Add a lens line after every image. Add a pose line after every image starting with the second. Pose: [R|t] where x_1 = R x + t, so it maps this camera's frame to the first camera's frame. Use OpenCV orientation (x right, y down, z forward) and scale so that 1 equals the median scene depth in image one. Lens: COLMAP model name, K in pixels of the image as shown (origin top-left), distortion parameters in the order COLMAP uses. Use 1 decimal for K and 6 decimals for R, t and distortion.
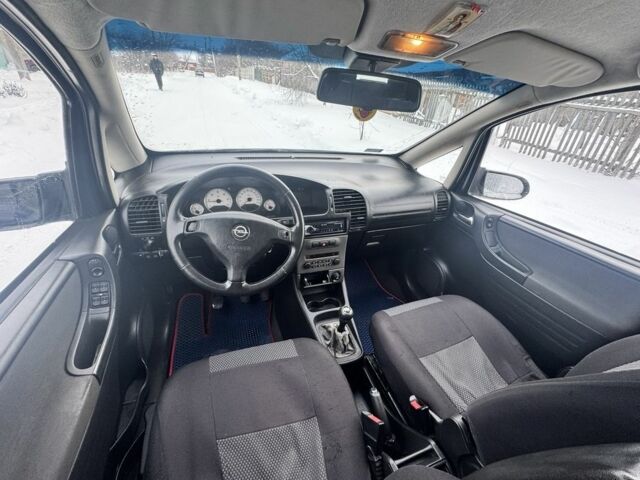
lens RADIAL K [[256.4, 0, 326.9], [0, 256.4, 253.3], [0, 0, 1]] dist [-0.000429, -0.000257]
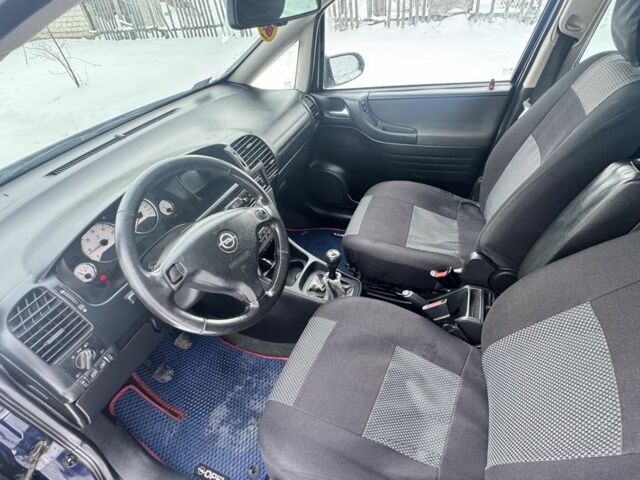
lens RADIAL K [[308.2, 0, 314.5], [0, 308.2, 245.1], [0, 0, 1]] dist [-0.001889, 0.000028]
pose [[0.680633, -0.594225, 0.428526, -0.352893], [0.524541, 0.803605, 0.281202, -0.123350], [-0.511464, 0.033384, 0.858656, 0.071010]]
